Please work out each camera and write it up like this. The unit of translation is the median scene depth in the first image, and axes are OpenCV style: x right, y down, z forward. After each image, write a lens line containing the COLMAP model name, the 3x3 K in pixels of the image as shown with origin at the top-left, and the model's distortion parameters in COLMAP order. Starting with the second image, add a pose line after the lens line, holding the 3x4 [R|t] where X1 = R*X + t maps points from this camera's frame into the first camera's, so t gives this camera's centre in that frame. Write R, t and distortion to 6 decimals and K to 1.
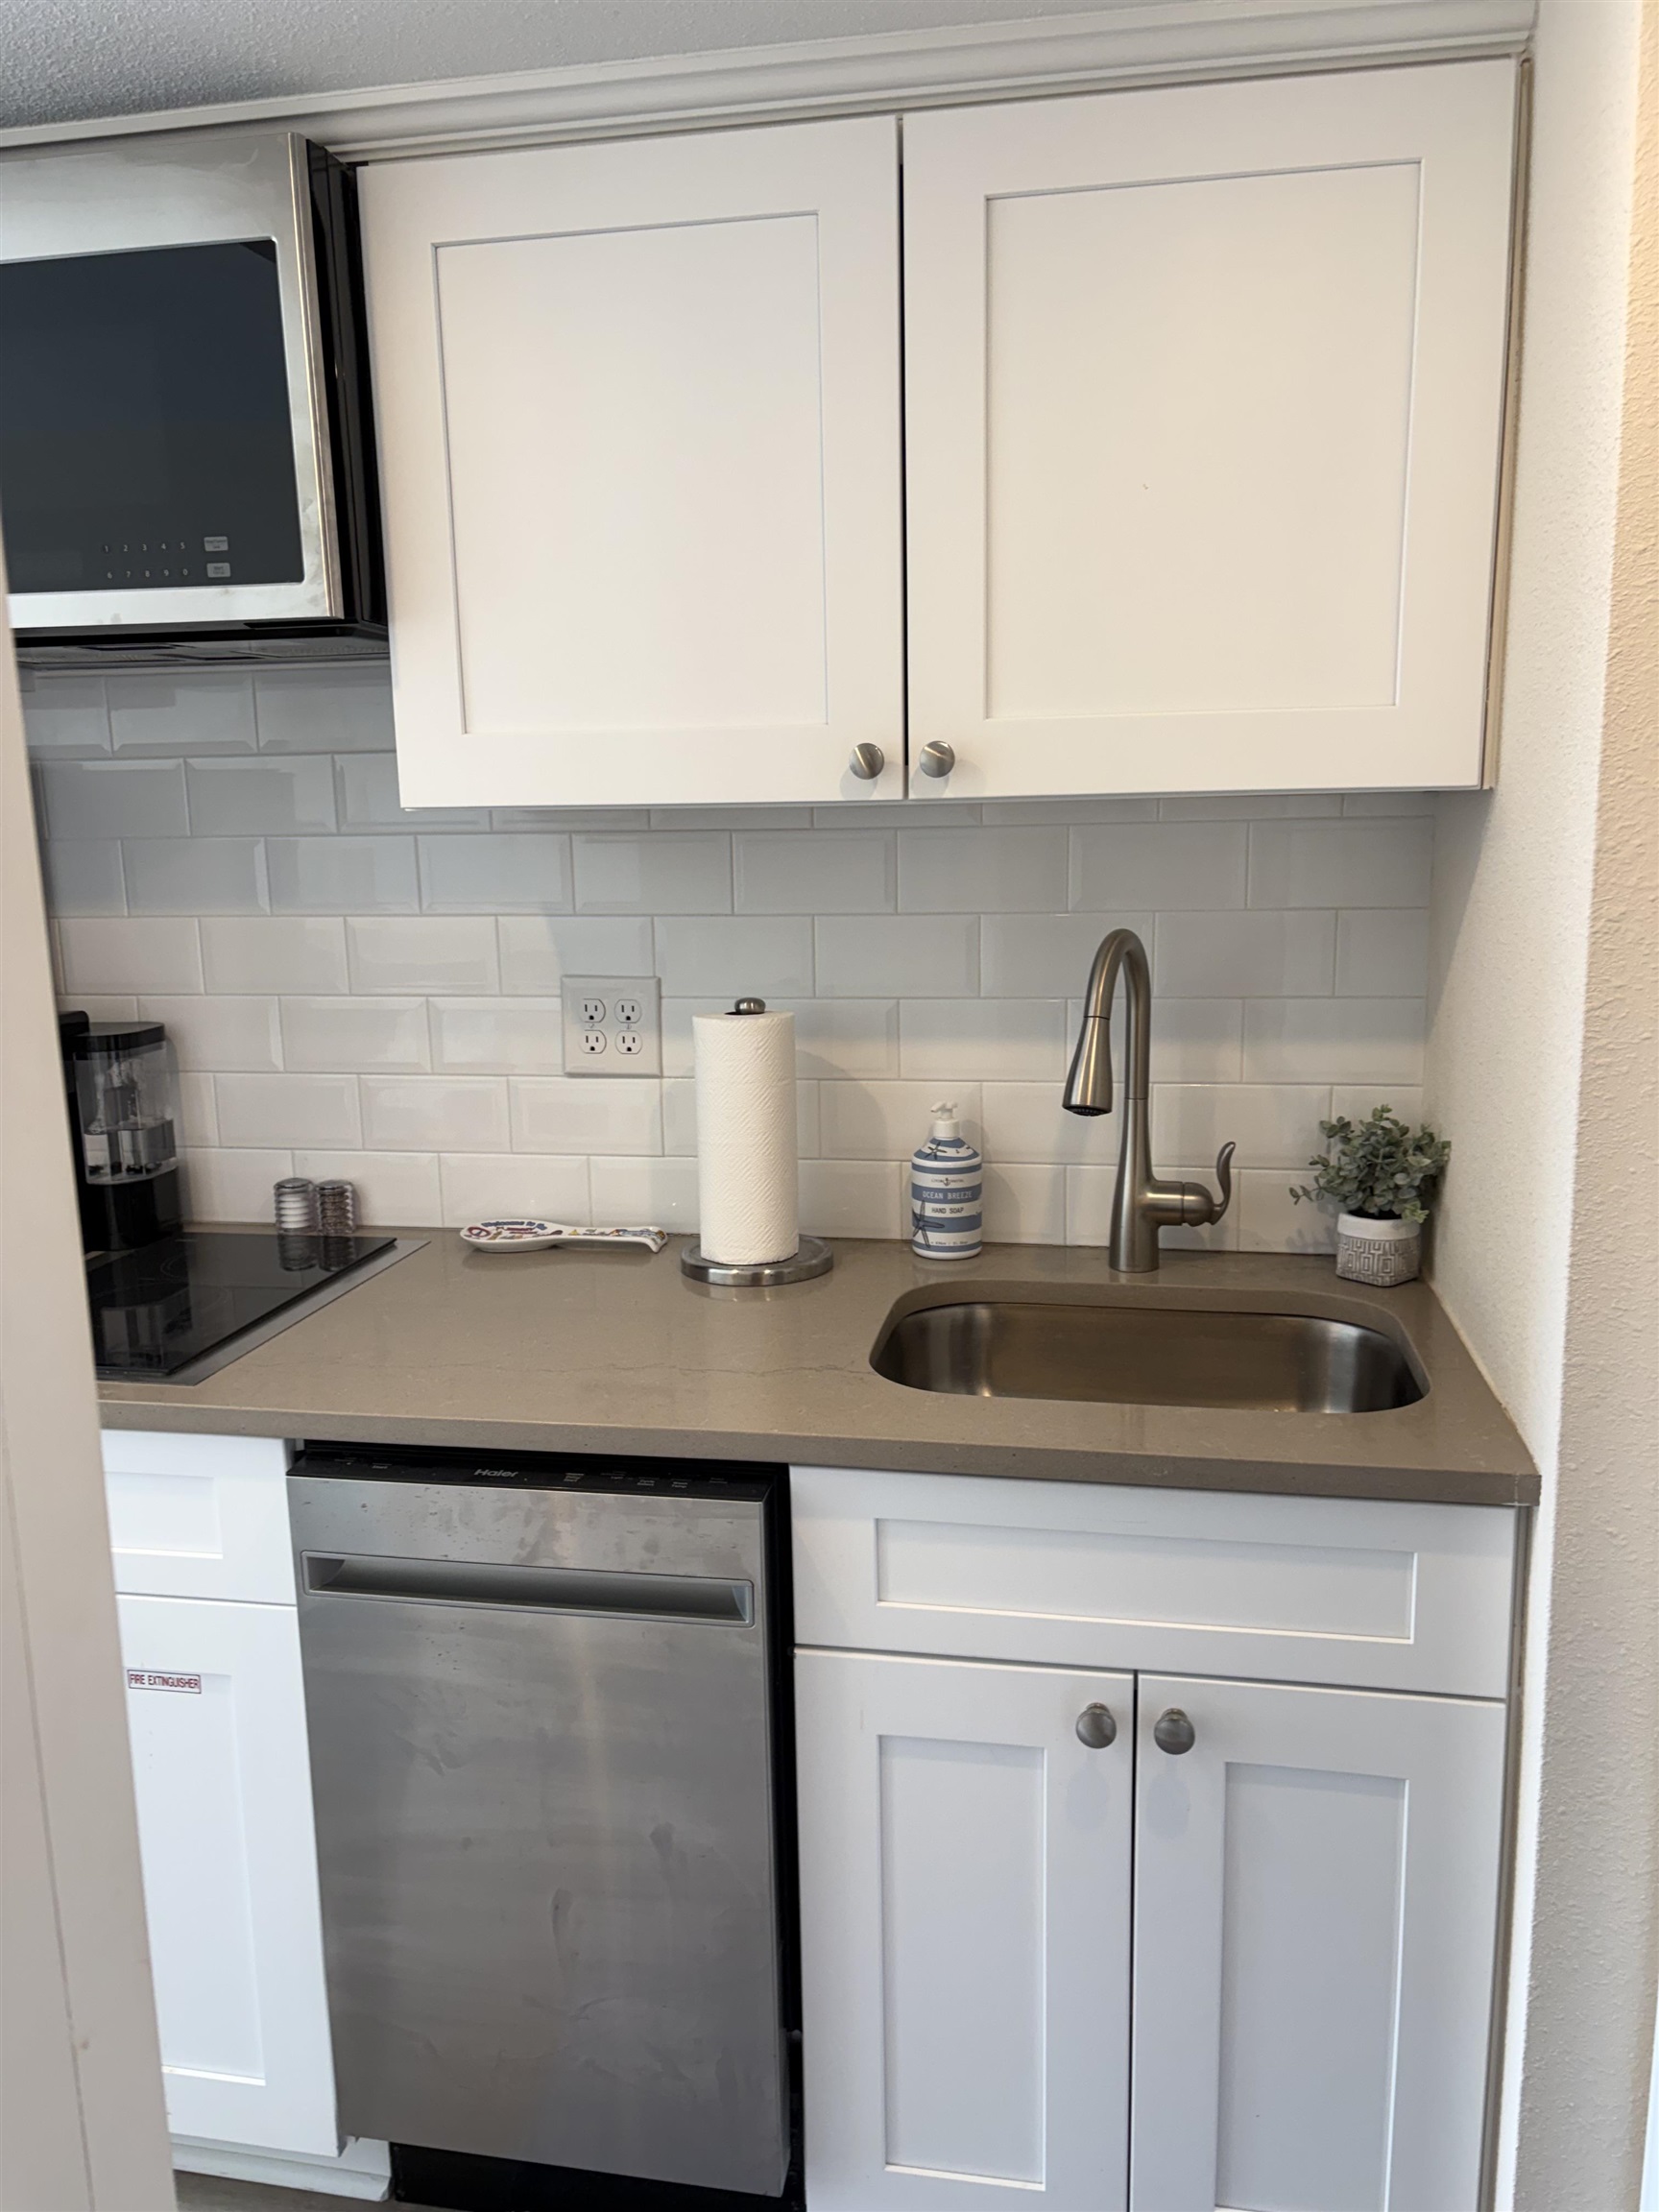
lens RADIAL K [[1686.8, 0, 829.5], [0, 1686.8, 1106.0], [0, 0, 1]] dist [0.006501, 0.003661]
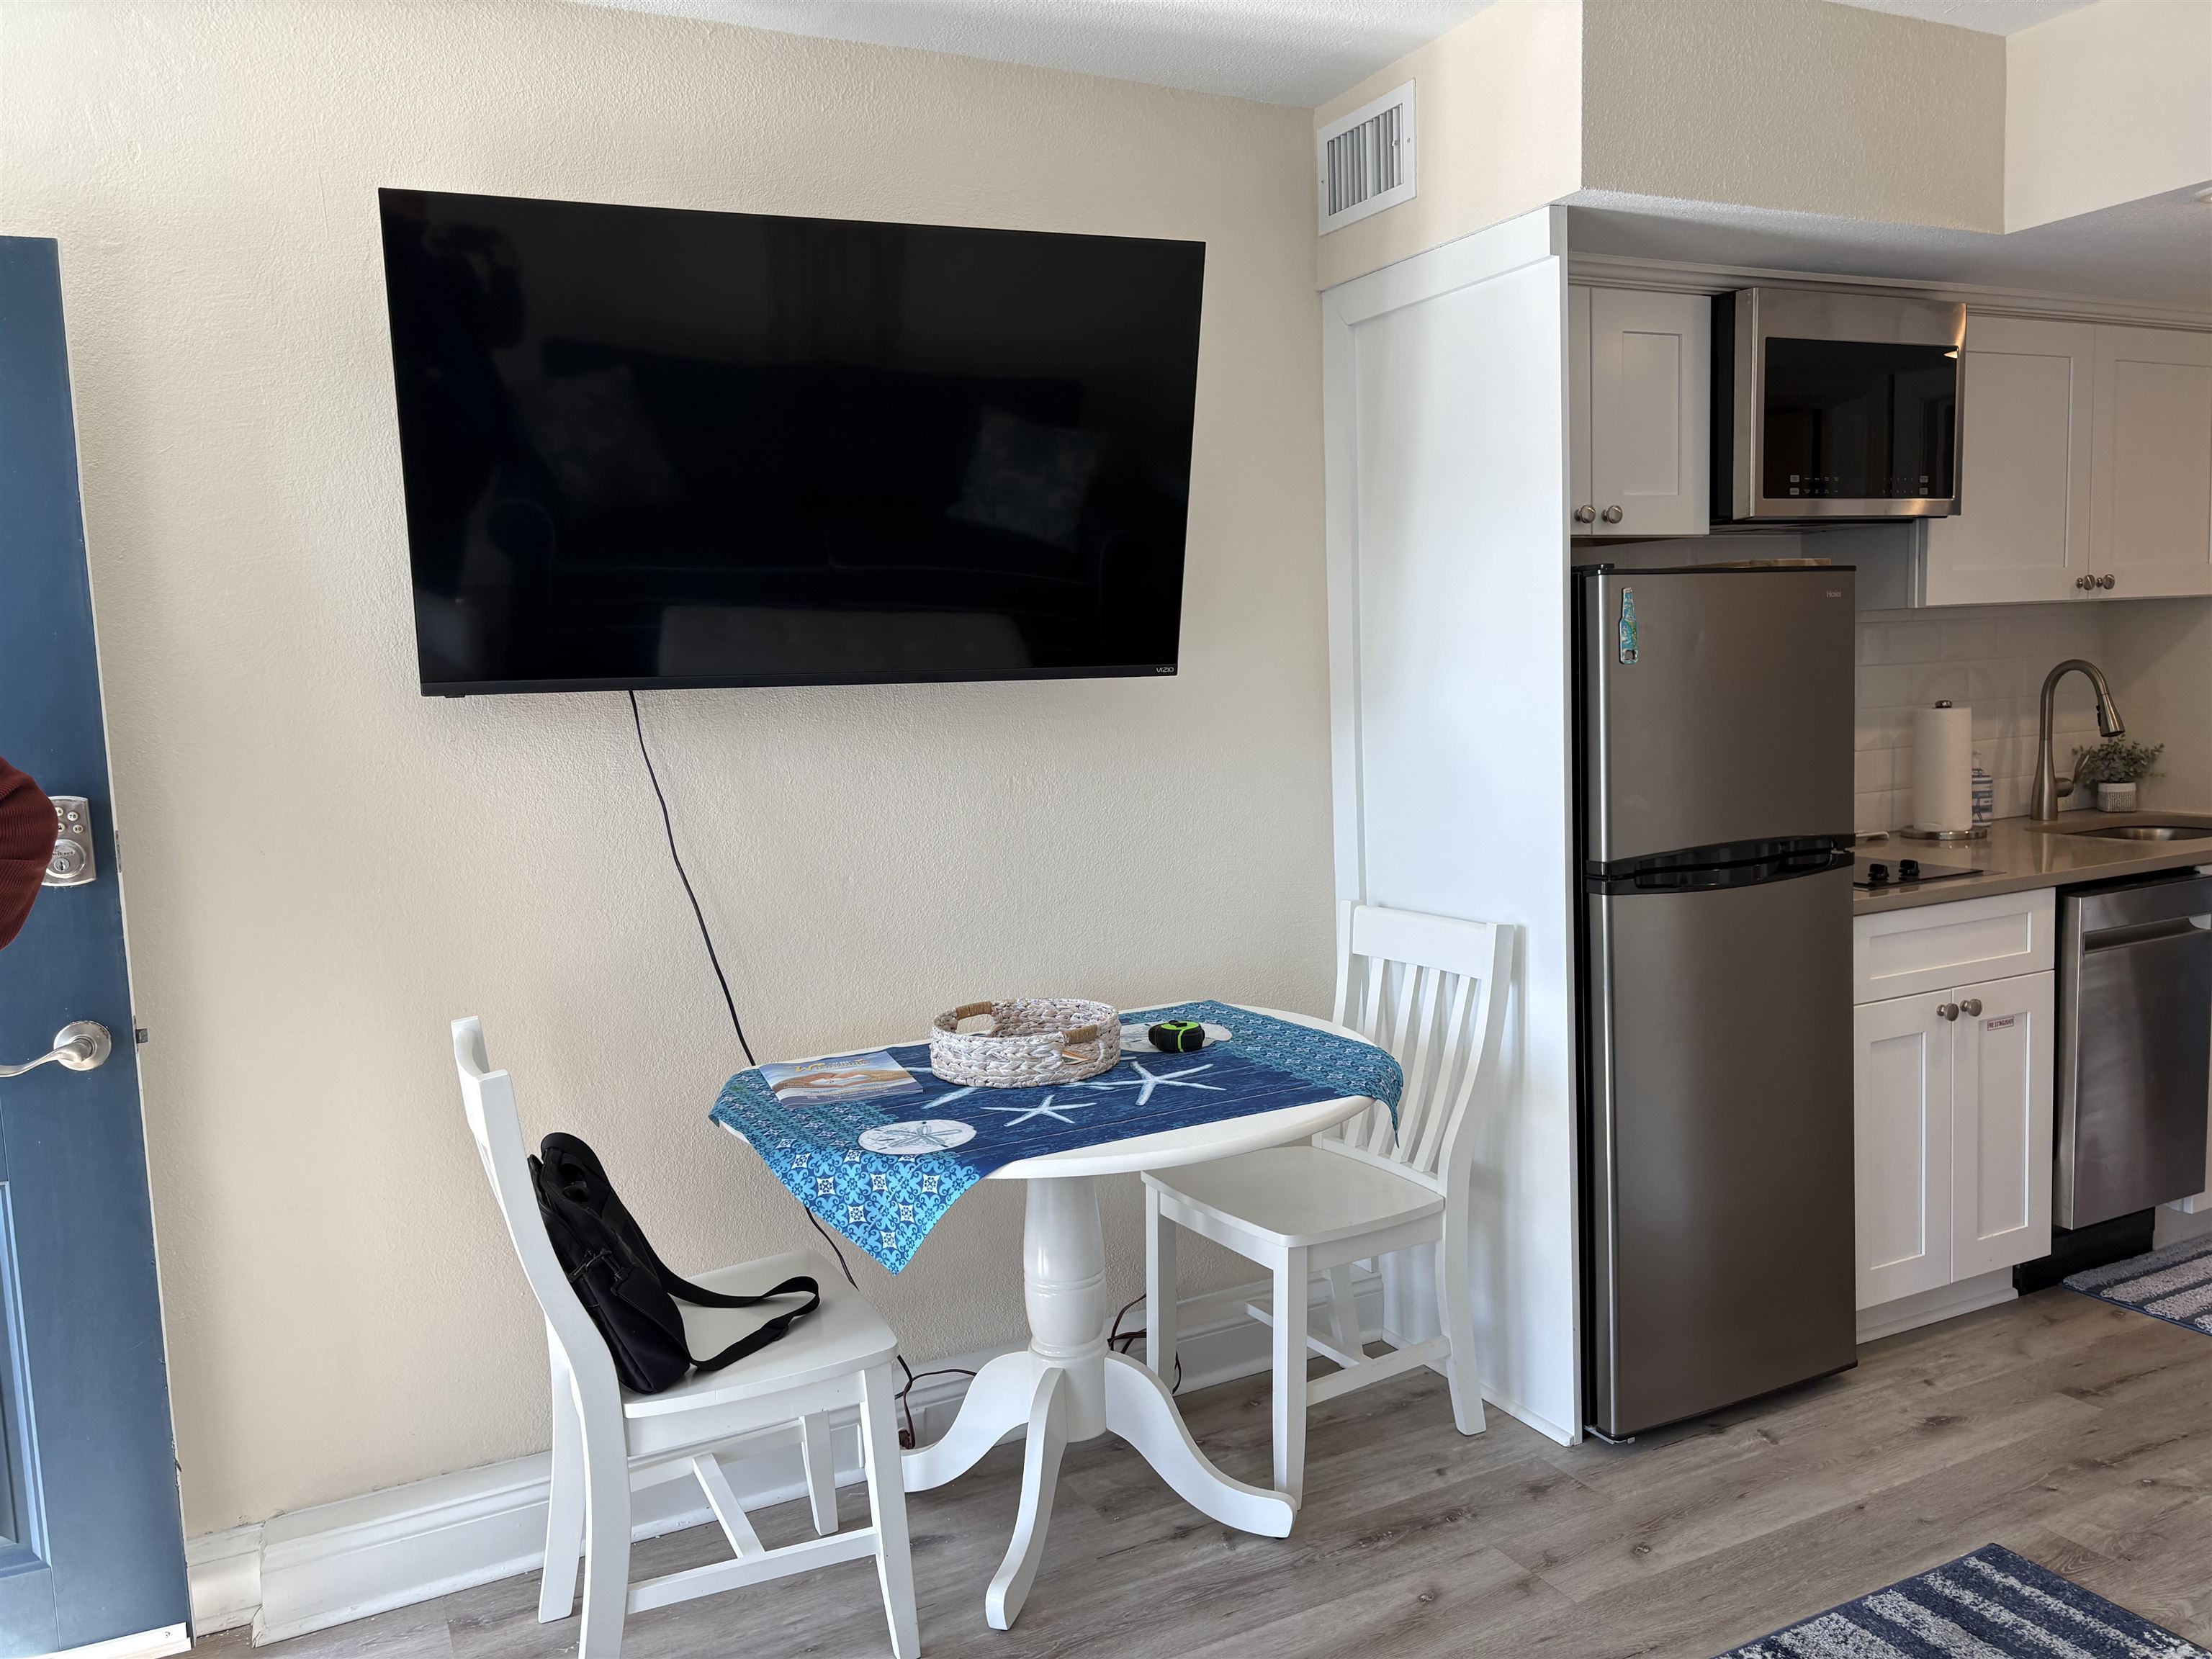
lens RADIAL K [[1647.5, 0, 1106.0], [0, 1647.5, 829.5], [0, 0, 1]] dist [0.005244, 0.007494]
pose [[0.799558, -0.081266, 0.595065, -2.090826], [0.127884, 0.991118, -0.036477, 0.033553], [-0.586815, 0.105264, 0.802849, 0.015724]]
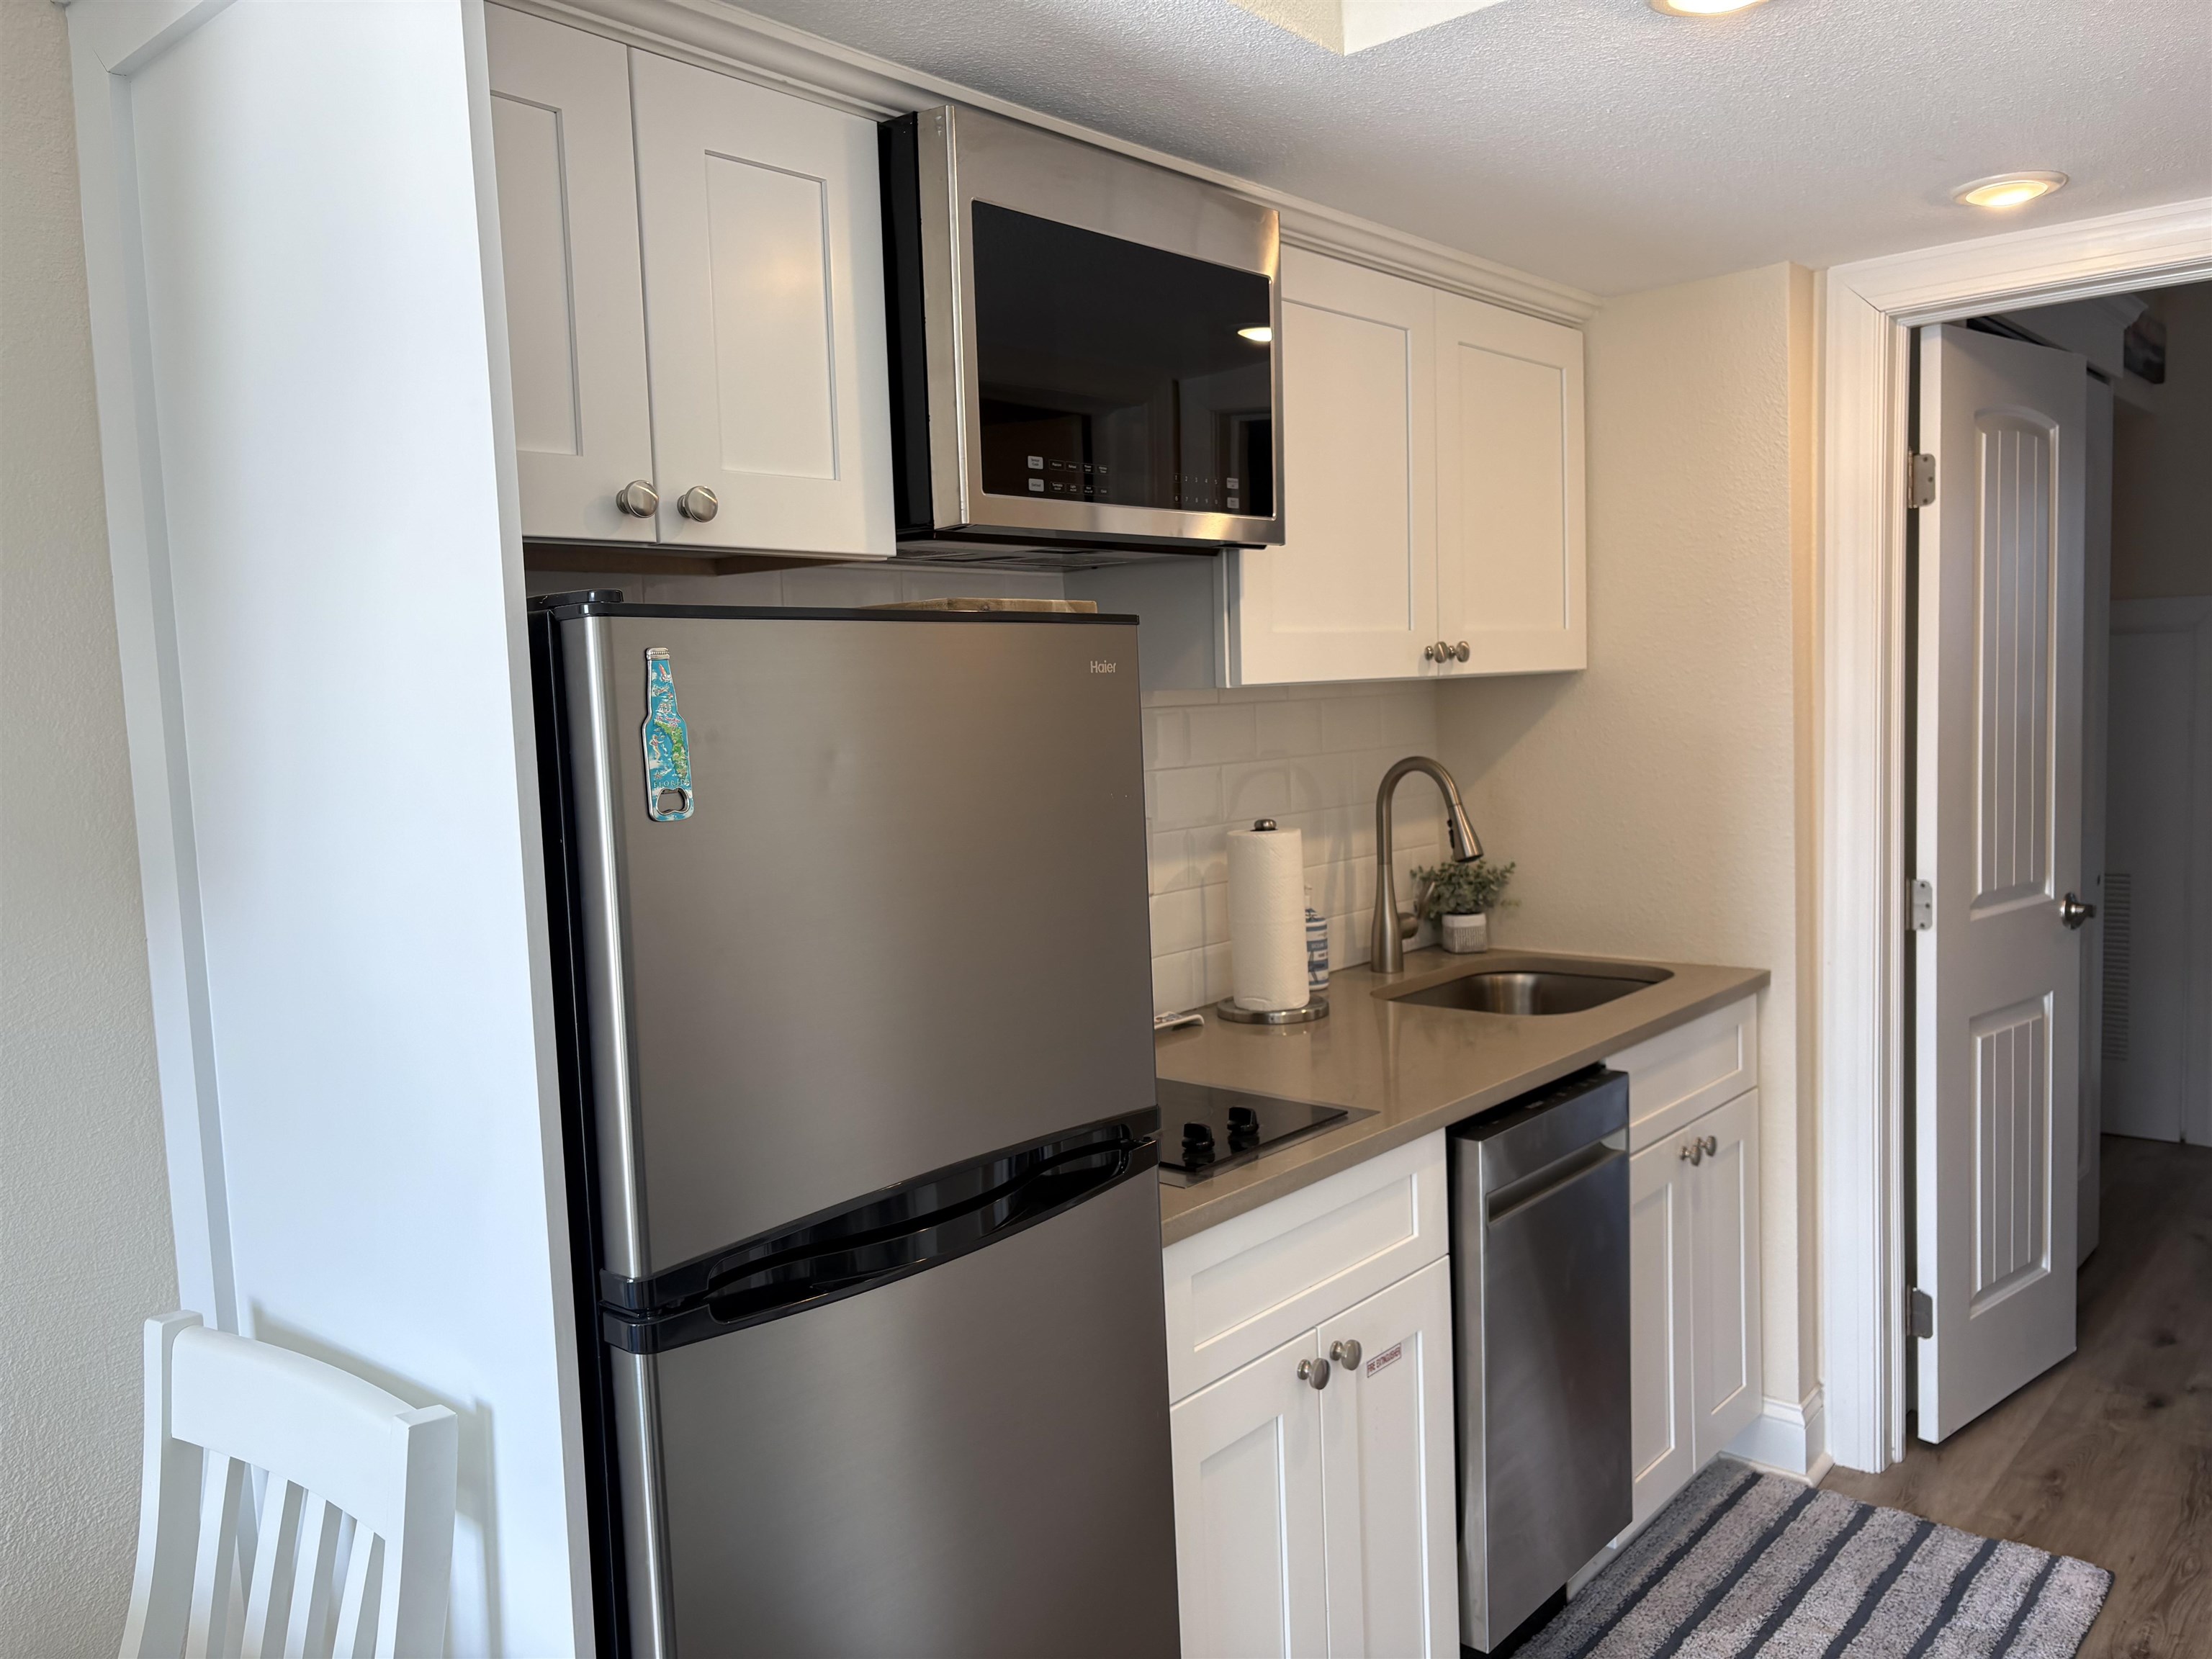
lens RADIAL K [[1686.8, 0, 1106.0], [0, 1686.8, 829.5], [0, 0, 1]] dist [0.006501, 0.003661]
pose [[0.503047, -0.075933, 0.860917, -1.352067], [0.173650, 0.984699, -0.014616, -0.059627], [-0.846634, 0.156851, 0.508536, 0.409547]]
